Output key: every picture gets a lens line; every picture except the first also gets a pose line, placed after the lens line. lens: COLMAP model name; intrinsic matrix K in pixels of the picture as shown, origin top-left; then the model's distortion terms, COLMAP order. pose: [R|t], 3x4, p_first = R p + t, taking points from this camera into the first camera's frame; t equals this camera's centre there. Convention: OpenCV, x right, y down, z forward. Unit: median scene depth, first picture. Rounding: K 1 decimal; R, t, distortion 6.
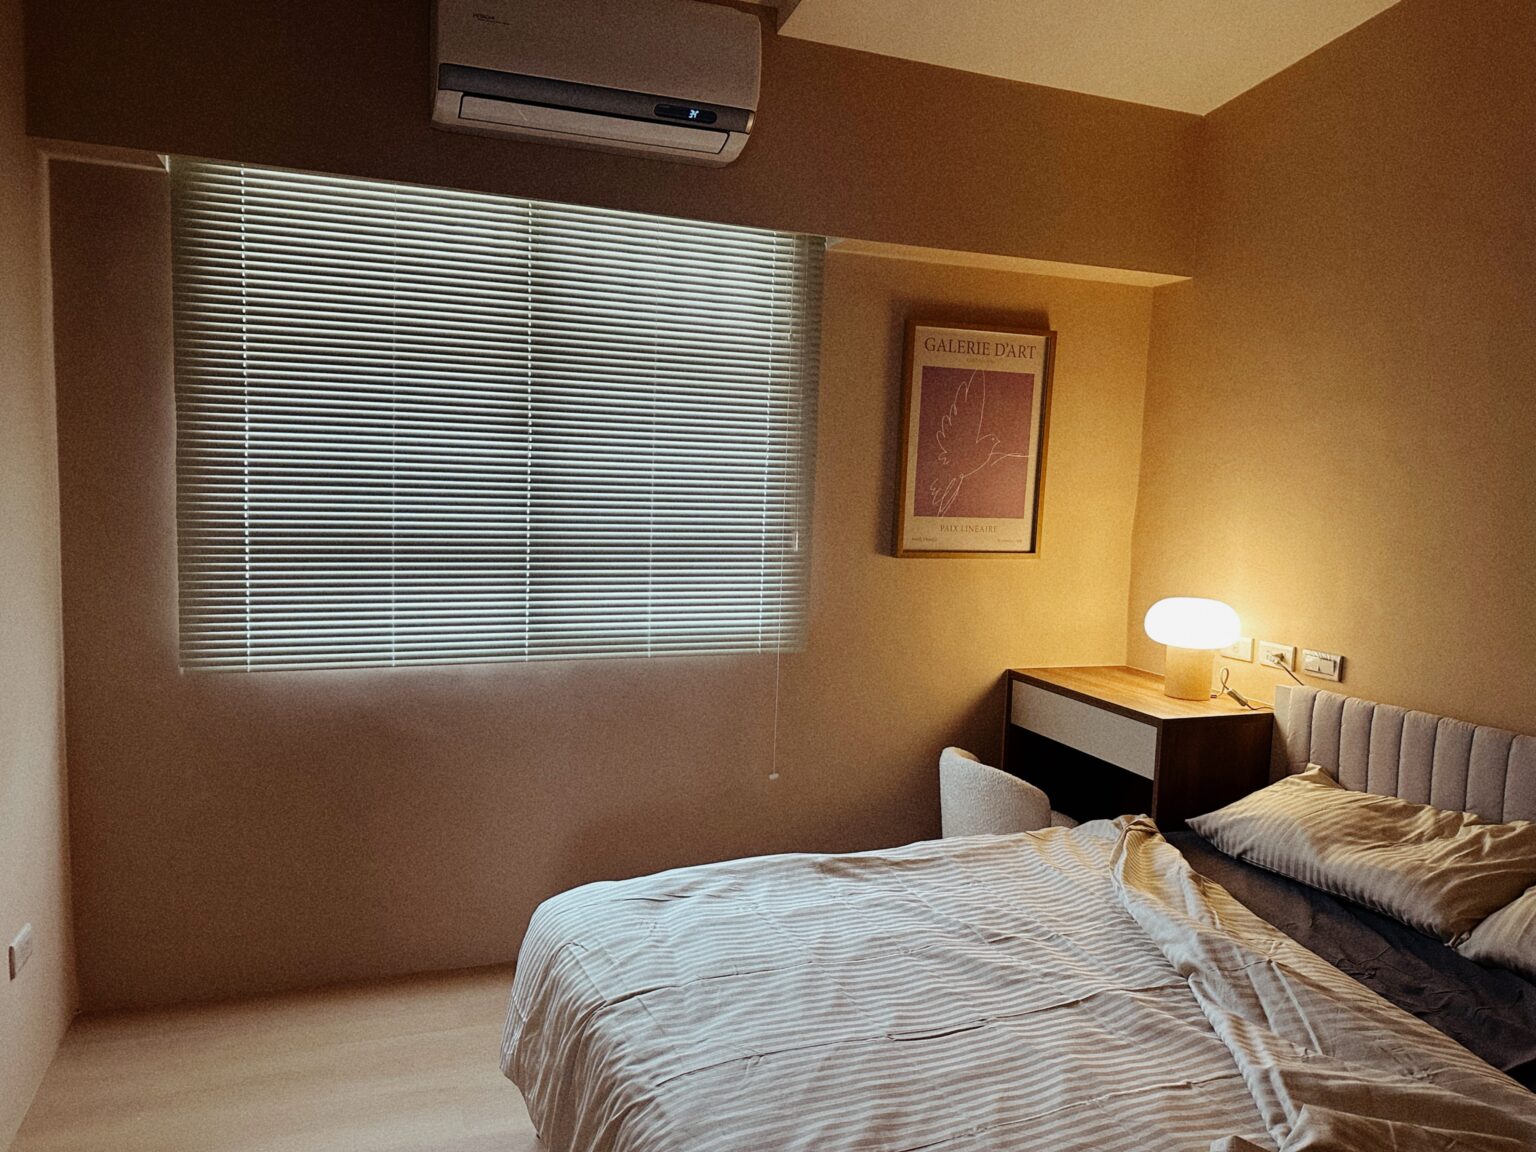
lens RADIAL K [[1075.3, 0, 759.6], [0, 1075.3, 590.3], [0, 0, 1]] dist [0.044293, -0.059780]
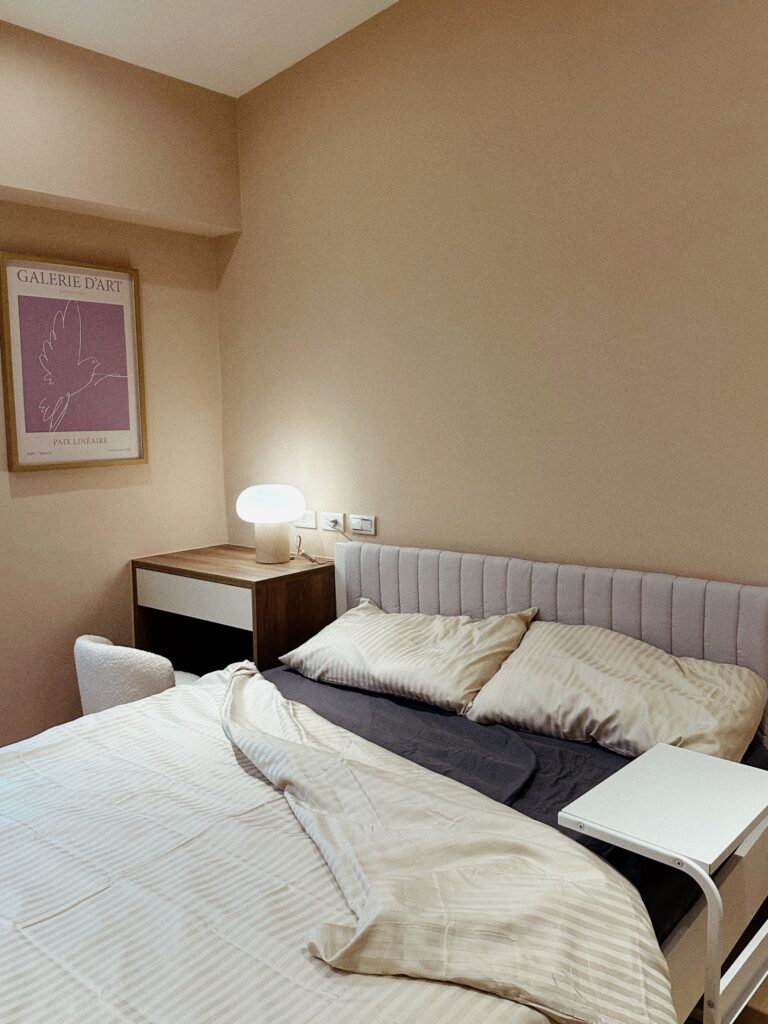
lens RADIAL K [[866.7, 0, 384.0], [0, 866.7, 512.0], [0, 0, 1]] dist [0.064303, -0.004590]
pose [[0.872229, -0.106131, 0.477443, 0.033524], [0.096560, 0.994326, 0.044627, 0.009061], [-0.479471, 0.007177, 0.877529, 0.048948]]
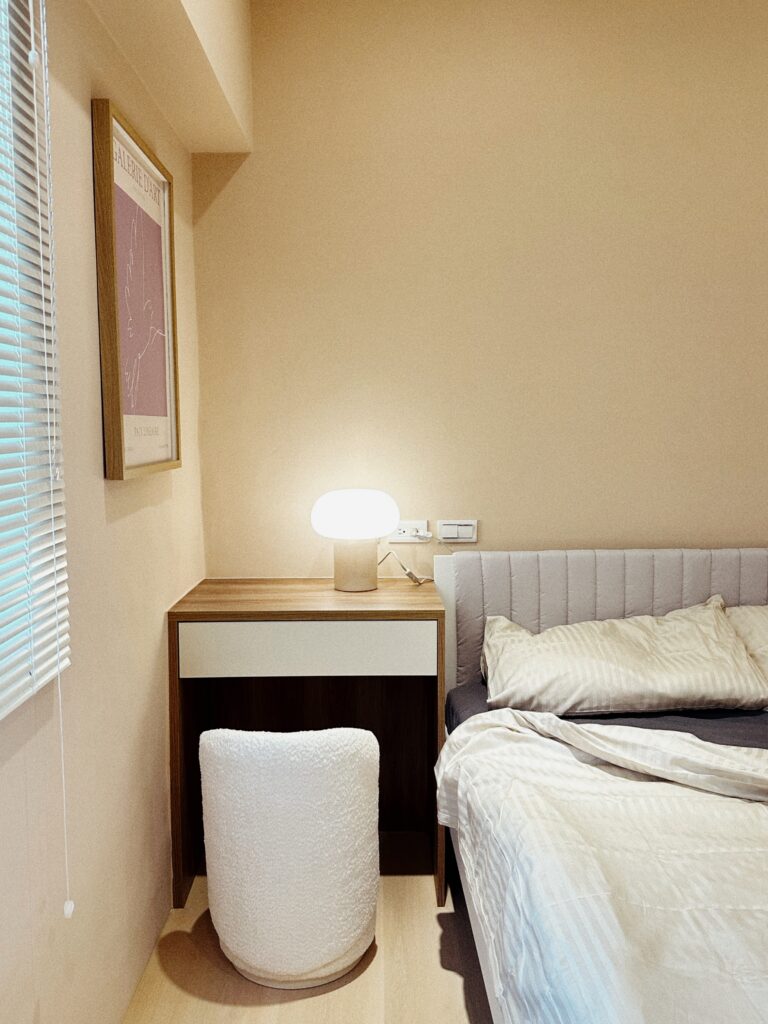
lens RADIAL K [[866.7, 0, 384.0], [0, 866.7, 512.0], [0, 0, 1]] dist [0.064303, -0.004590]
pose [[0.345890, -0.131386, 0.929031, -0.343052], [0.117393, 0.988427, 0.096080, -0.046665], [-0.930902, 0.075829, 0.357310, 0.747527]]
